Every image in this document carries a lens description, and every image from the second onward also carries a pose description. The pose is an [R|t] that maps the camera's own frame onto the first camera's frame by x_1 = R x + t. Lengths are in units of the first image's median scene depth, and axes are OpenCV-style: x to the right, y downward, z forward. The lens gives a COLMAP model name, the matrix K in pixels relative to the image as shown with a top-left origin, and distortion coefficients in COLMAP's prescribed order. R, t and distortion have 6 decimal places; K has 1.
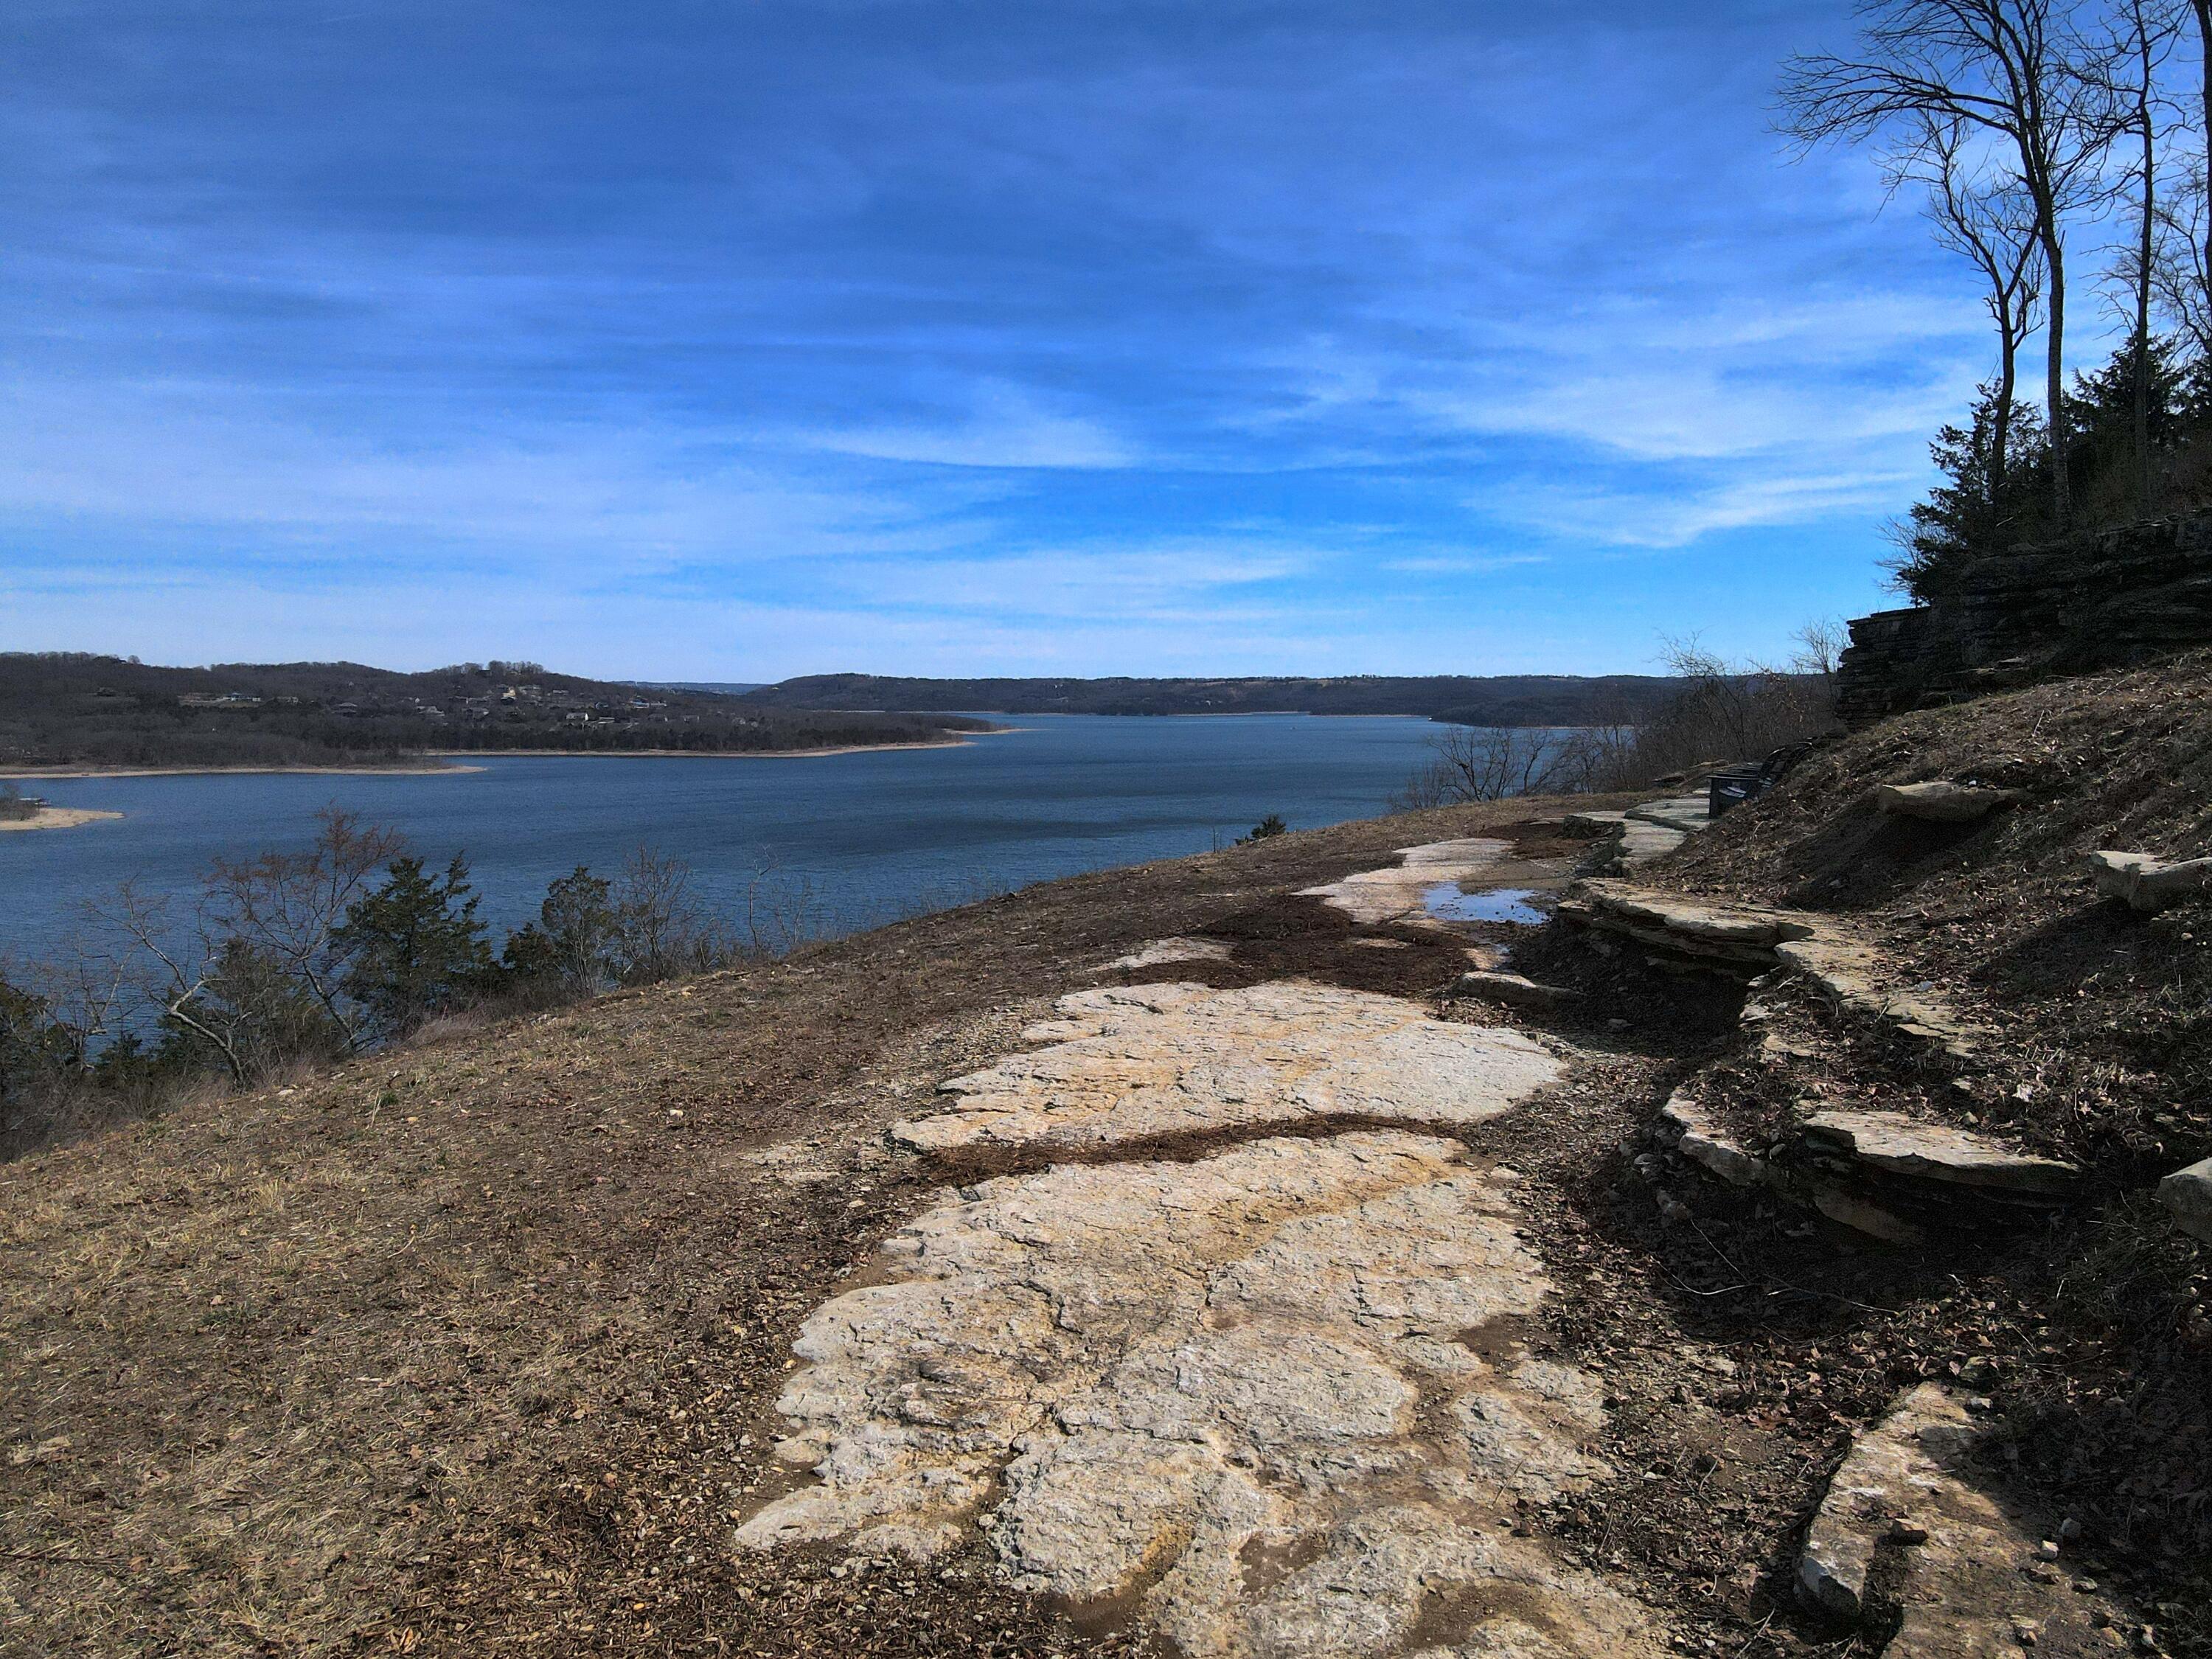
lens RADIAL K [[1622.0, 0, 1106.0], [0, 1622.0, 829.5], [0, 0, 1]] dist [0.020625, -0.002086]
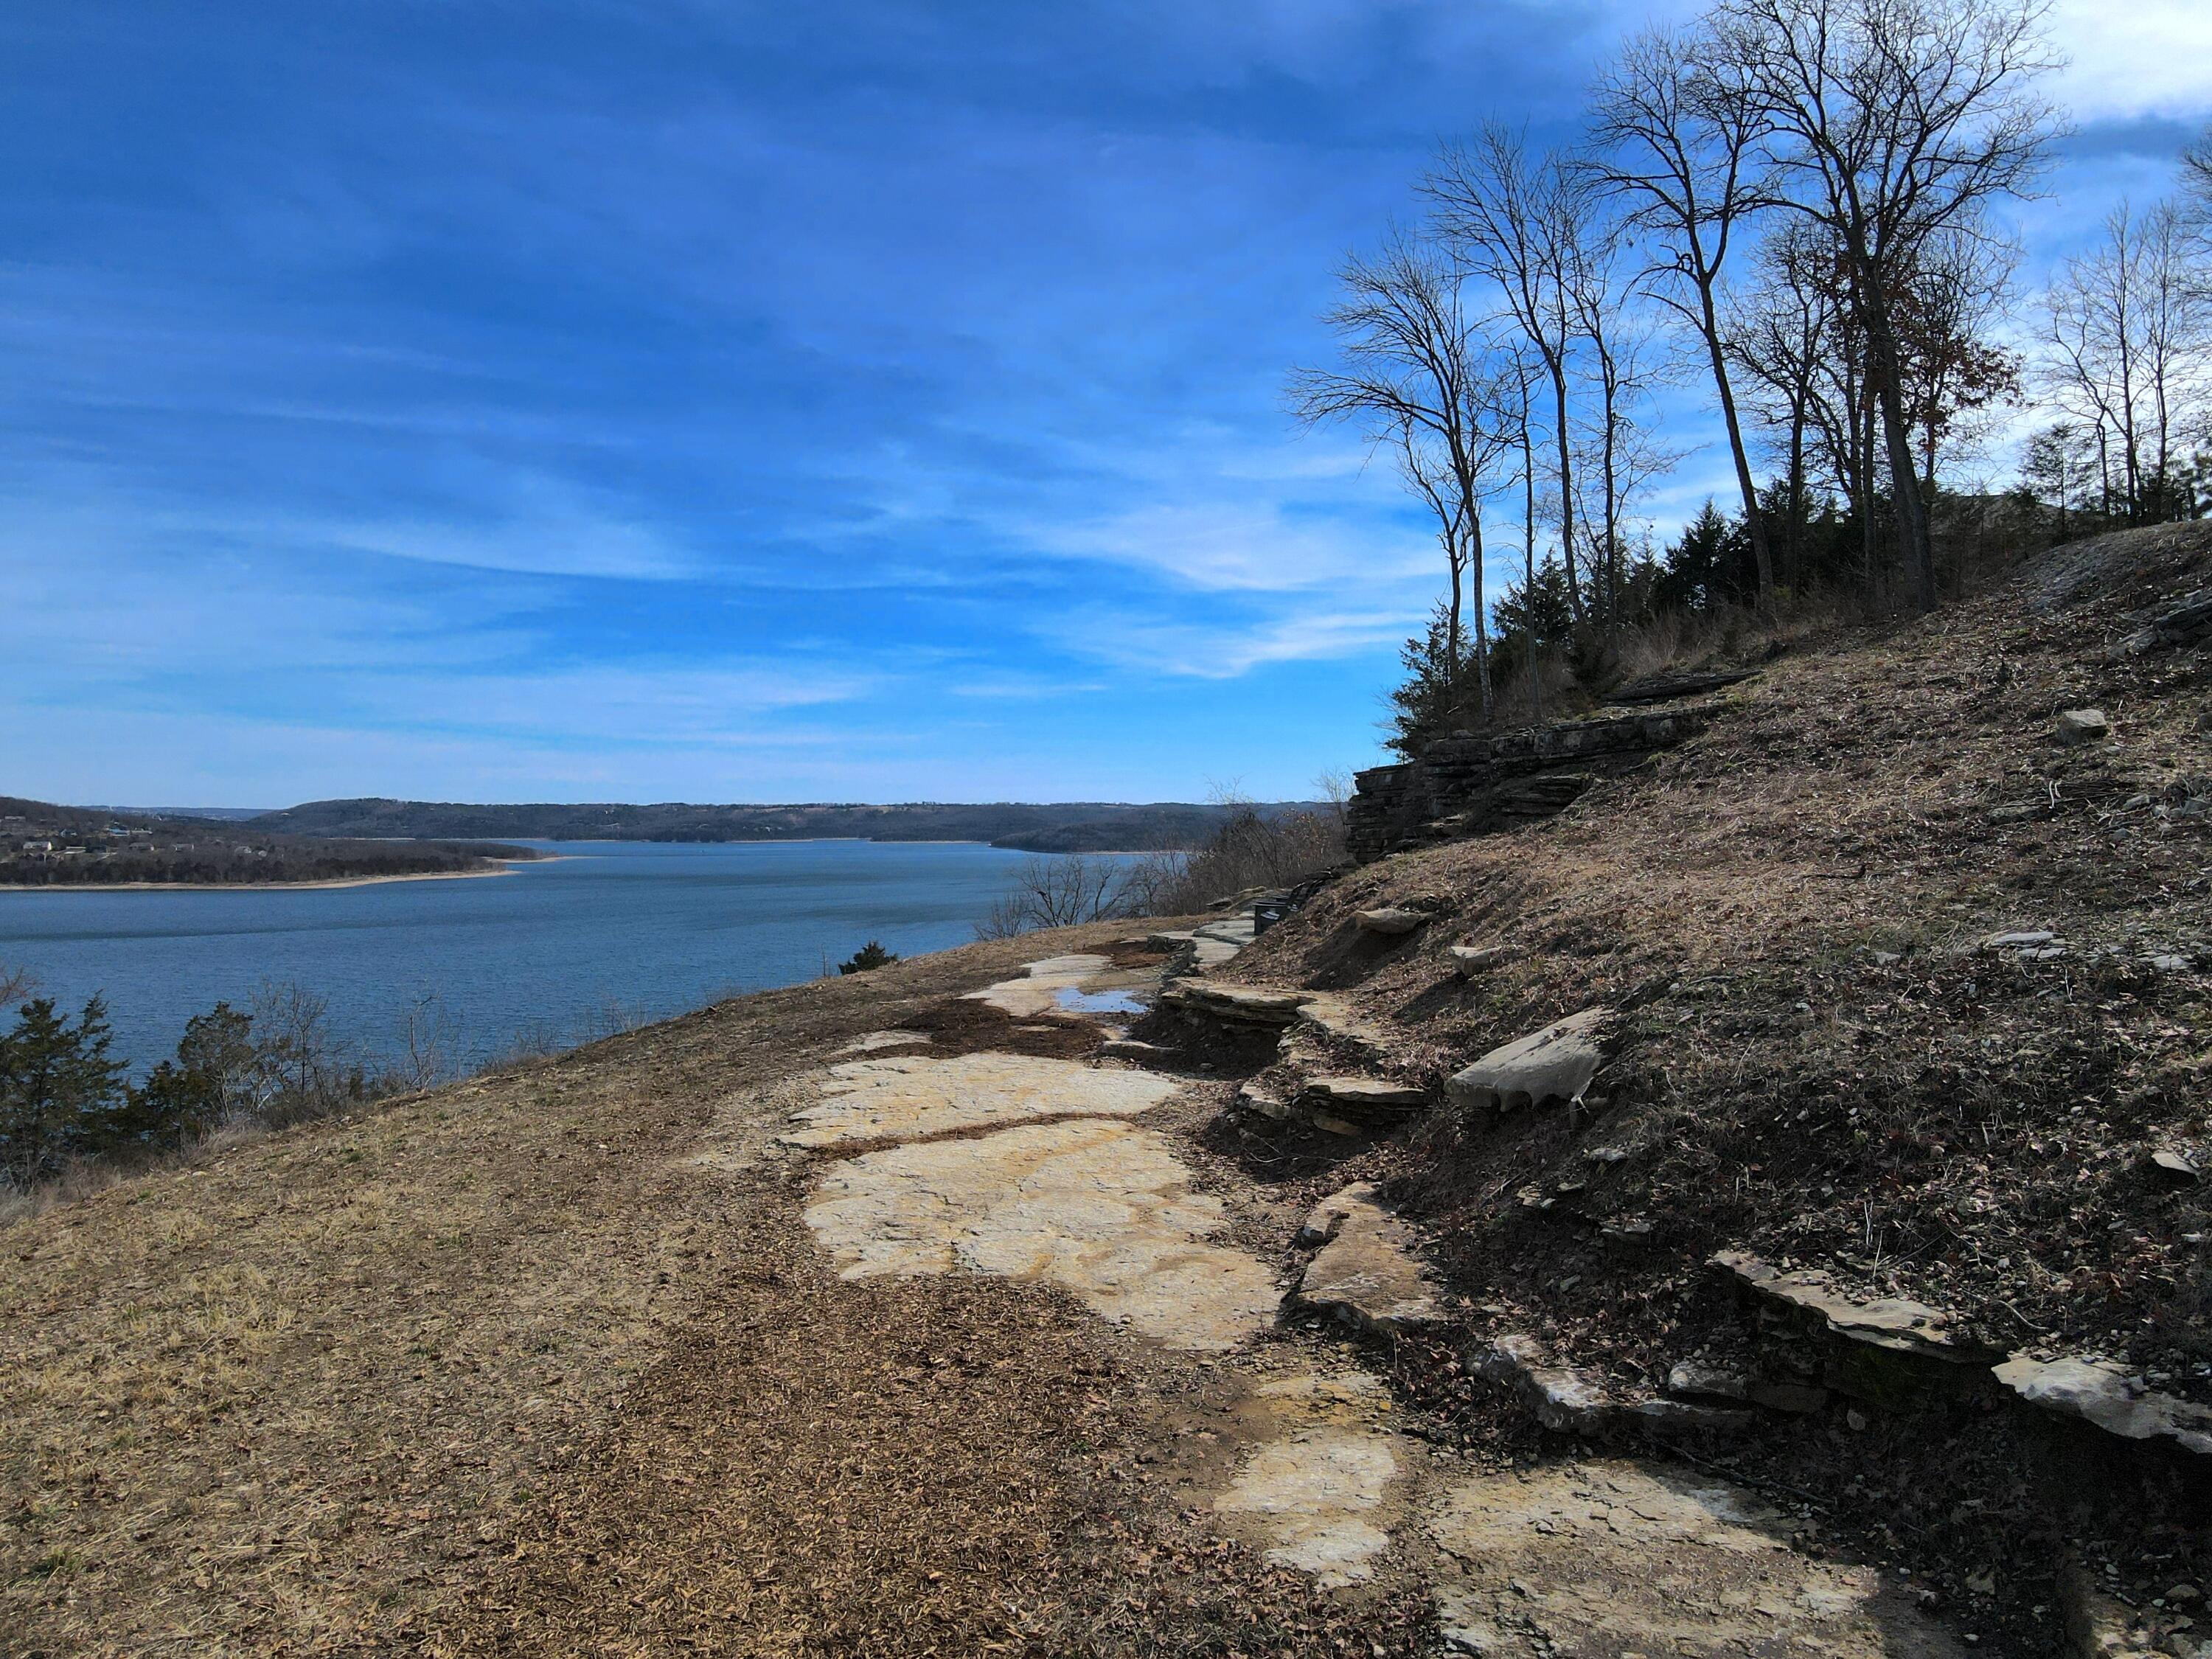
lens RADIAL K [[1633.9, 0, 1106.0], [0, 1633.9, 829.5], [0, 0, 1]] dist [-0.005706, 0.039226]
pose [[0.964249, -0.000778, 0.264995, -0.161034], [0.021253, 0.997001, -0.074409, 0.005998], [-0.264143, 0.077381, 0.961374, -0.417504]]
